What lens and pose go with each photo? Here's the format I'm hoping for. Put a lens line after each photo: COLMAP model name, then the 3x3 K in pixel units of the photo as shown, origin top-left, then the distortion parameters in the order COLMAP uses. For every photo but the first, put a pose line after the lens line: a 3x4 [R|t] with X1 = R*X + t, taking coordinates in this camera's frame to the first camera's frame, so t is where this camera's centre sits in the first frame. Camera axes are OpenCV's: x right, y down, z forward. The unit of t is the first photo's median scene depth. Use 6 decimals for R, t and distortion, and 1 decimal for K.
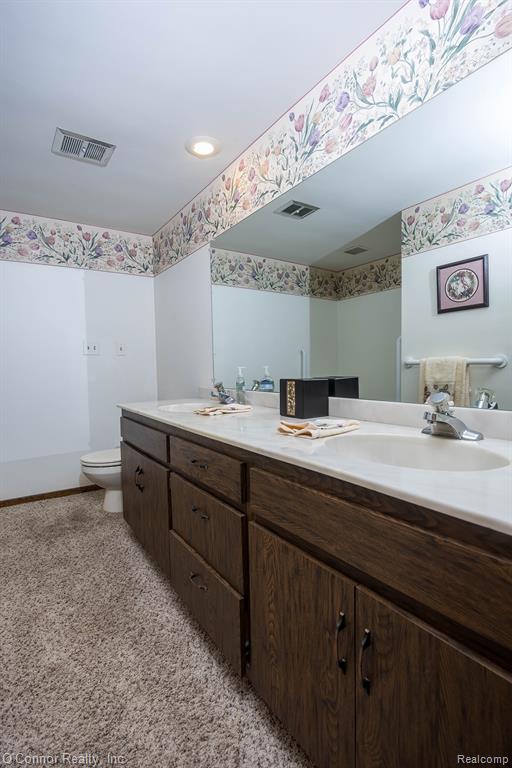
lens RADIAL K [[372.7, 0, 256.0], [0, 372.7, 384.0], [0, 0, 1]] dist [-0.004245, -0.000961]
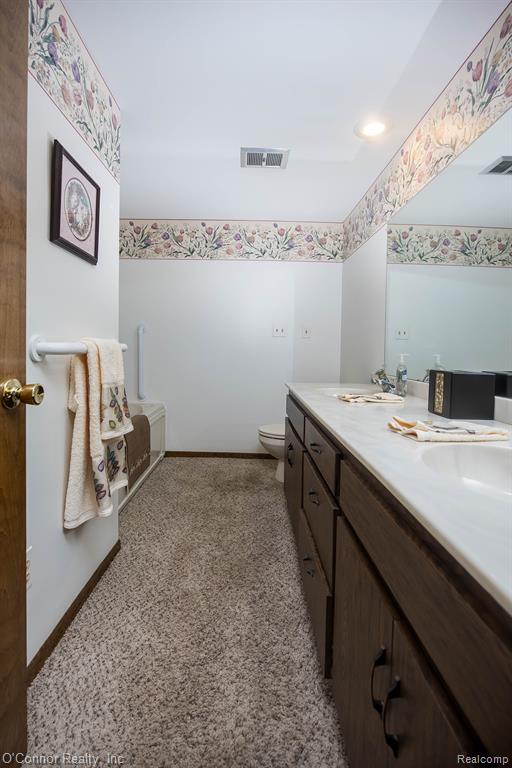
lens RADIAL K [[374.1, 0, 256.0], [0, 374.1, 355.0], [0, 0, 1]] dist [-0.007533, 0.000488]
pose [[0.837370, 0.049099, -0.544427, 0.182290], [-0.066535, 0.997708, -0.012358, -0.008962], [0.542573, 0.046572, 0.838717, 0.041924]]
